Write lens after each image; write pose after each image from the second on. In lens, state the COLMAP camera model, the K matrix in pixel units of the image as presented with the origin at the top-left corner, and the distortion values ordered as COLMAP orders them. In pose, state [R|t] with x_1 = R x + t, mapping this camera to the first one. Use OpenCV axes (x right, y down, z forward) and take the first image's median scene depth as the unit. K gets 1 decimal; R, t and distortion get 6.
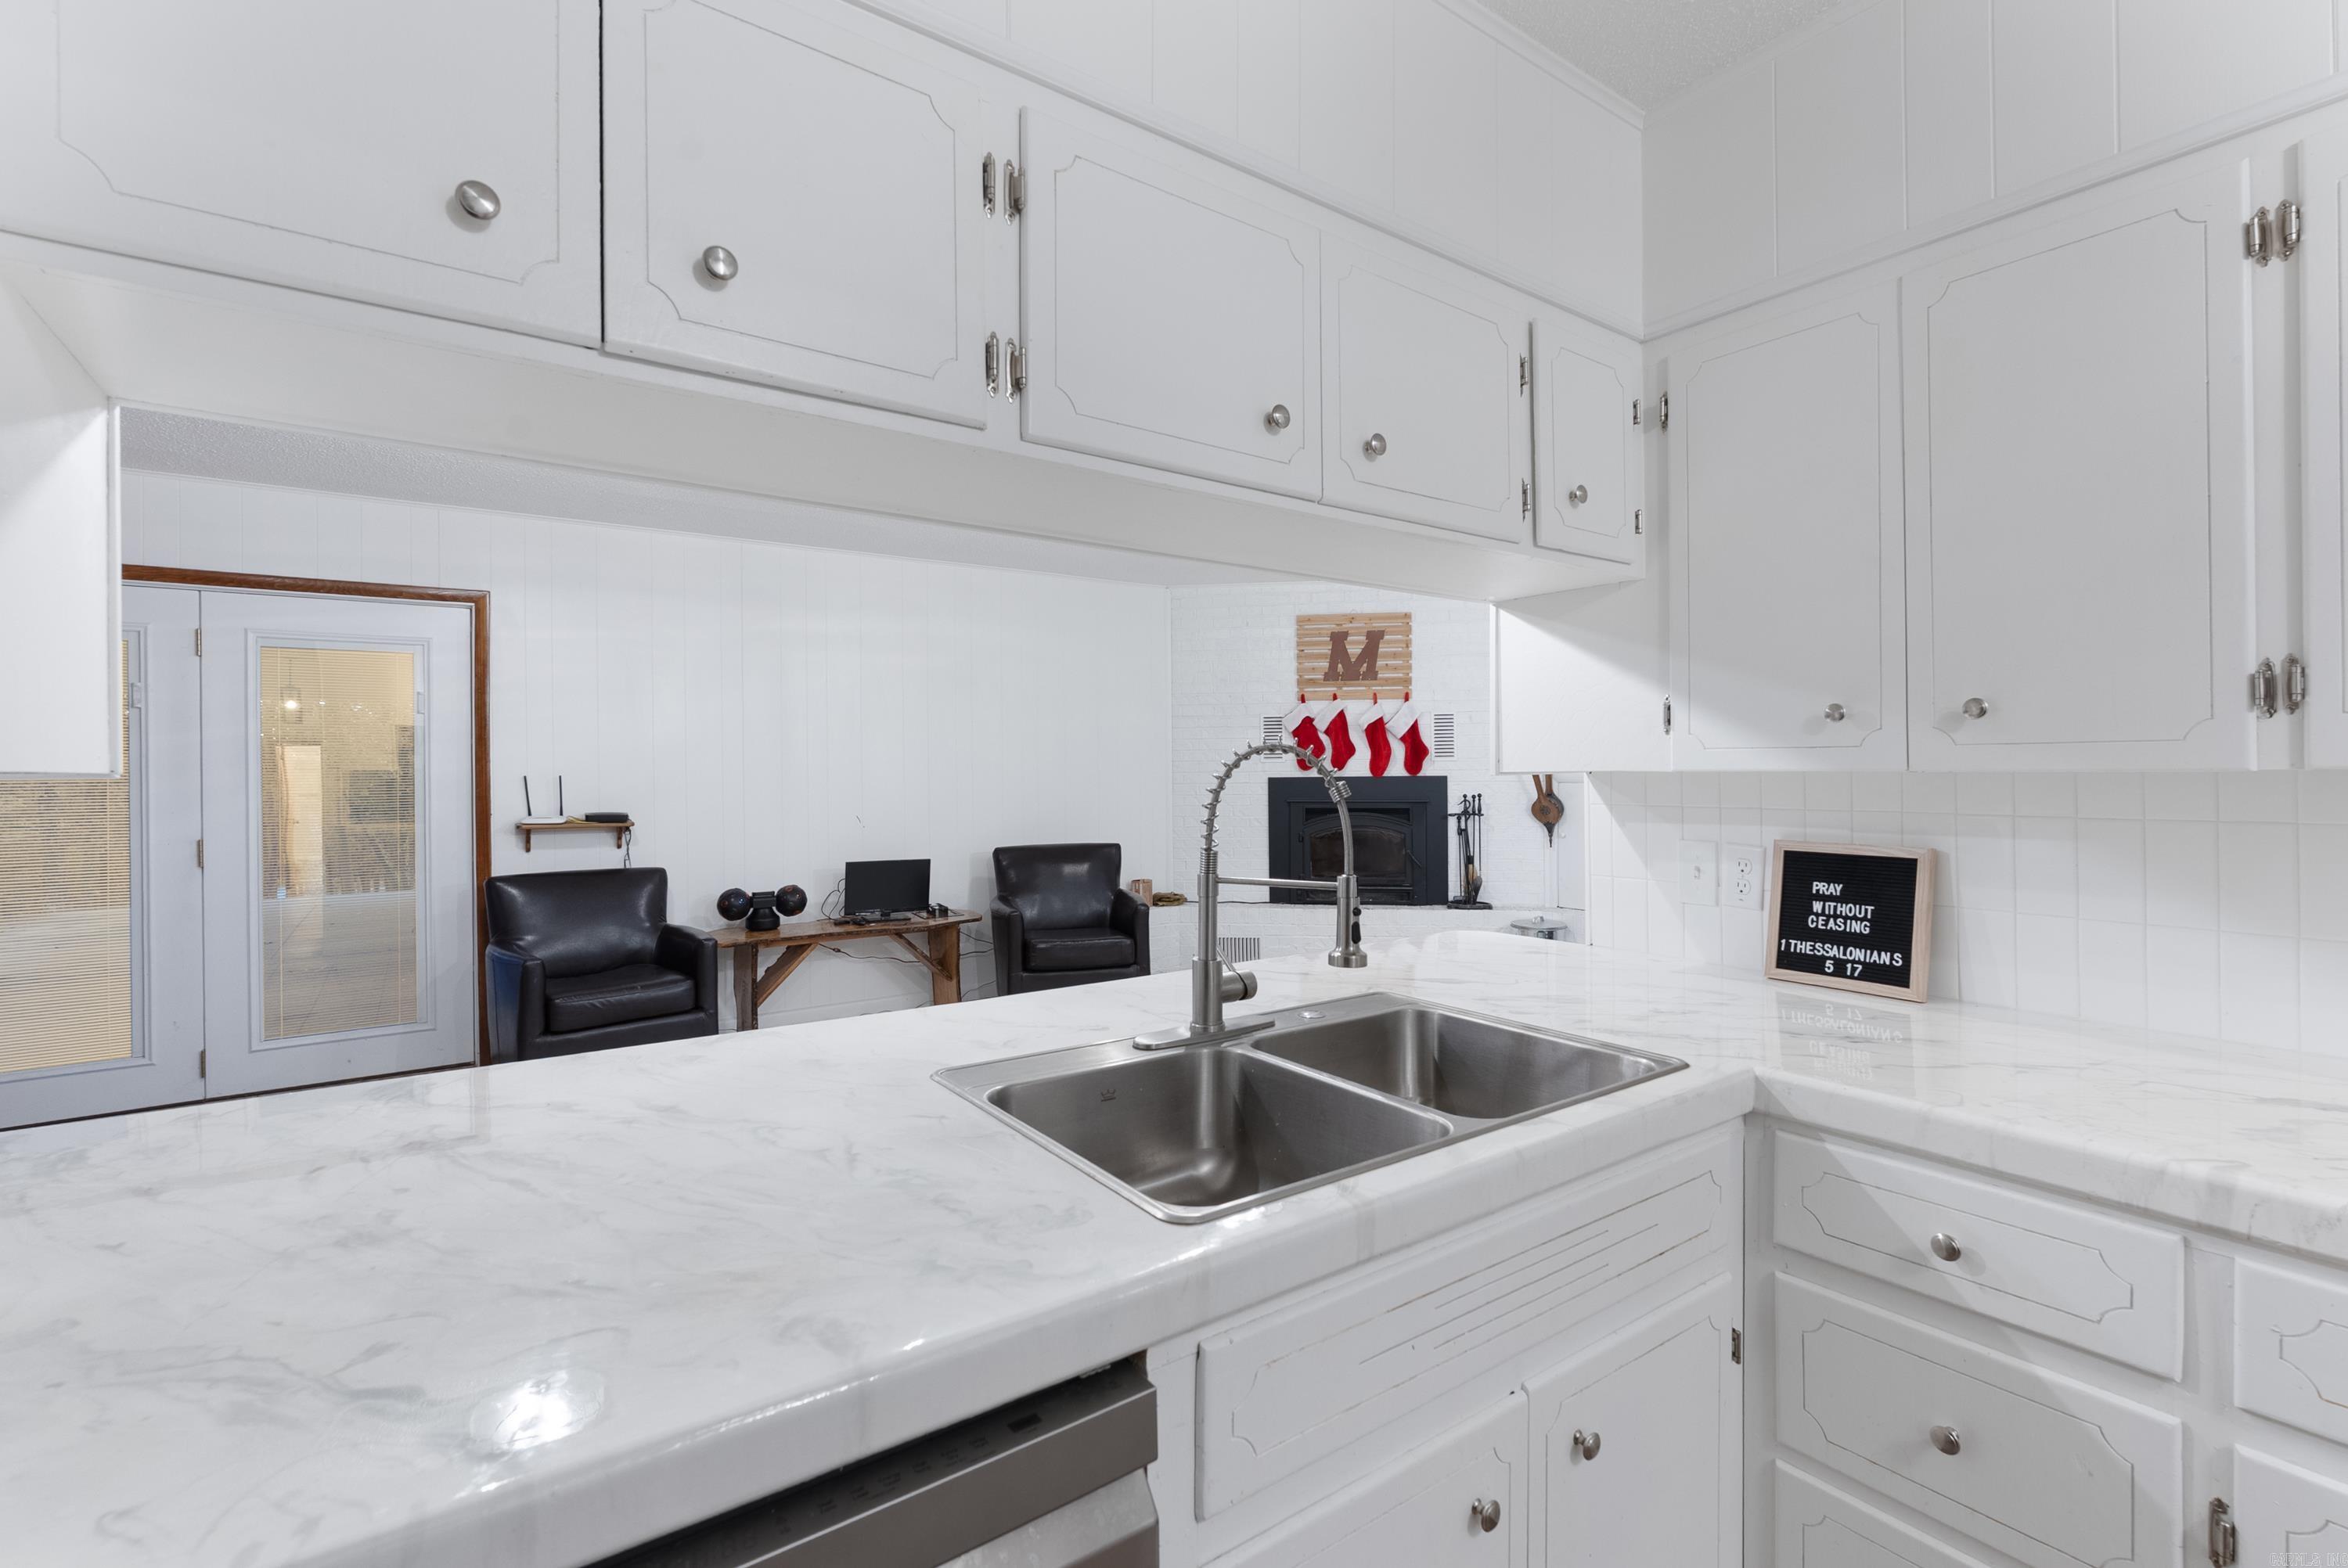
lens RADIAL K [[1037.2, 0, 1180.8], [0, 1037.2, 766.7], [0, 0, 1]] dist [-0.006279, 0.001302]
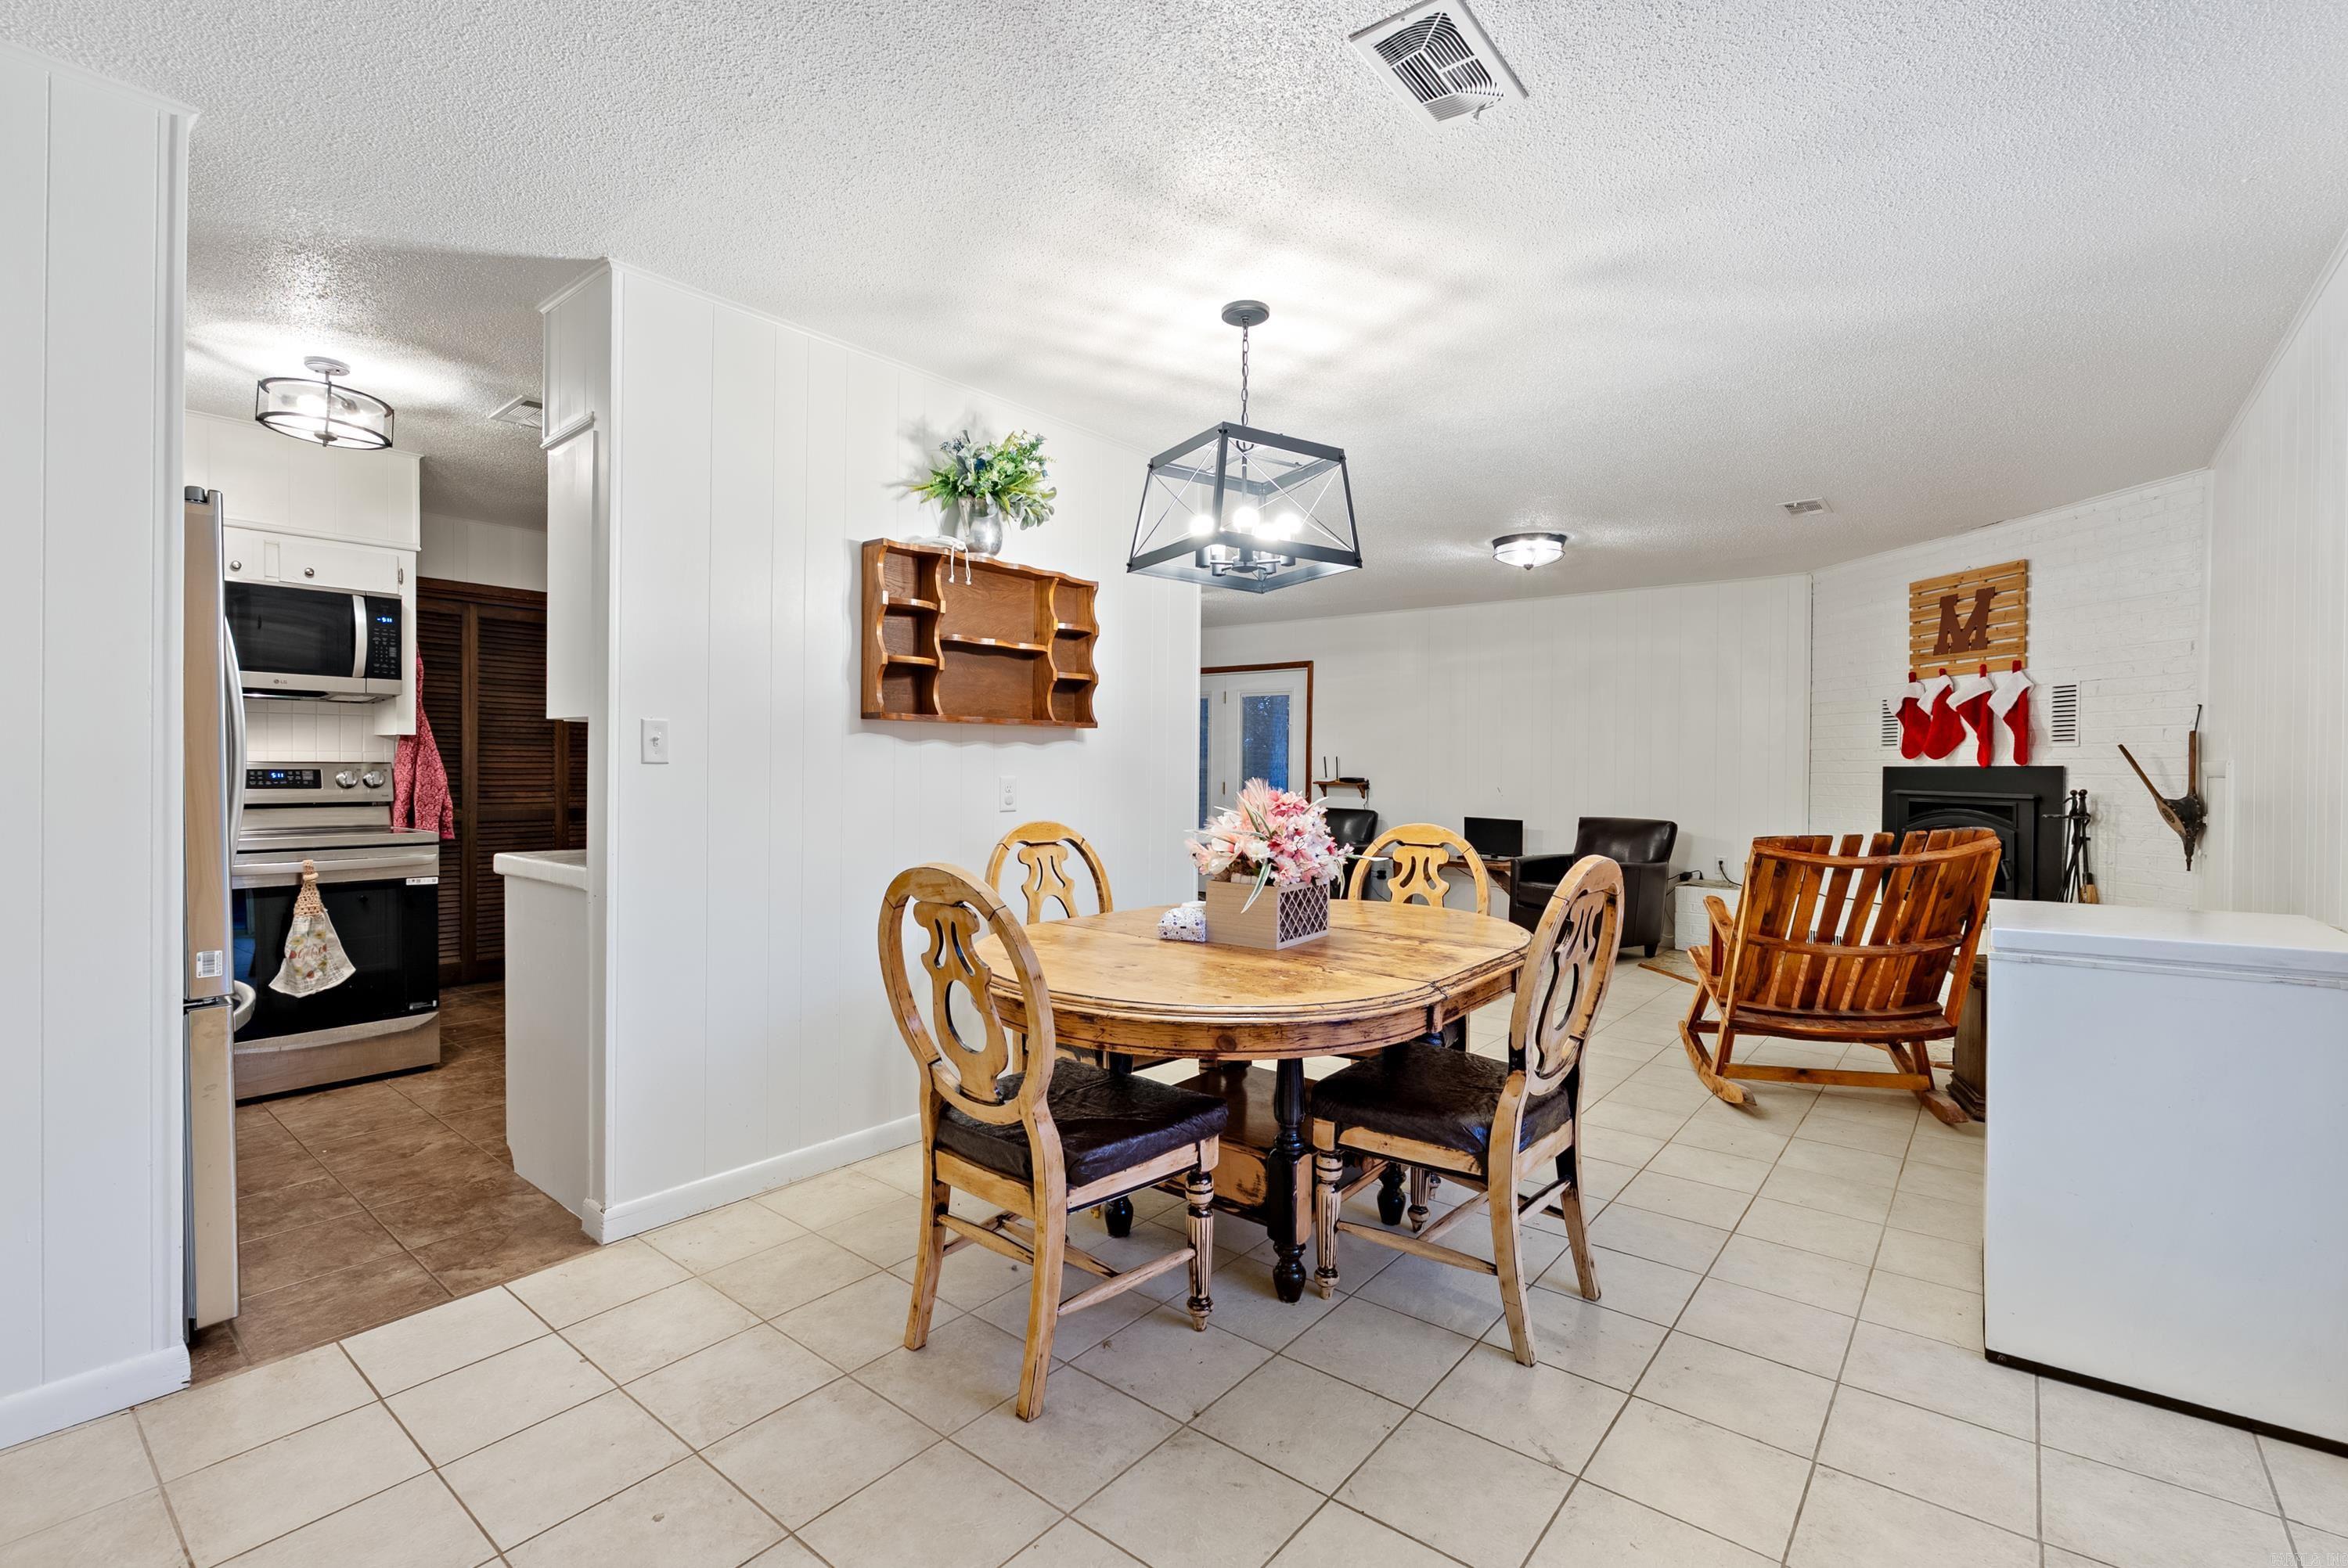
lens RADIAL K [[1037.2, 0, 1185.3], [0, 1037.2, 778.0], [0, 0, 1]] dist [-0.006279, 0.001302]
pose [[0.285830, 0.023152, -0.958001, 0.821610], [-0.009633, 0.999727, 0.021286, 0.007883], [0.958232, 0.003144, 0.285975, 0.160971]]
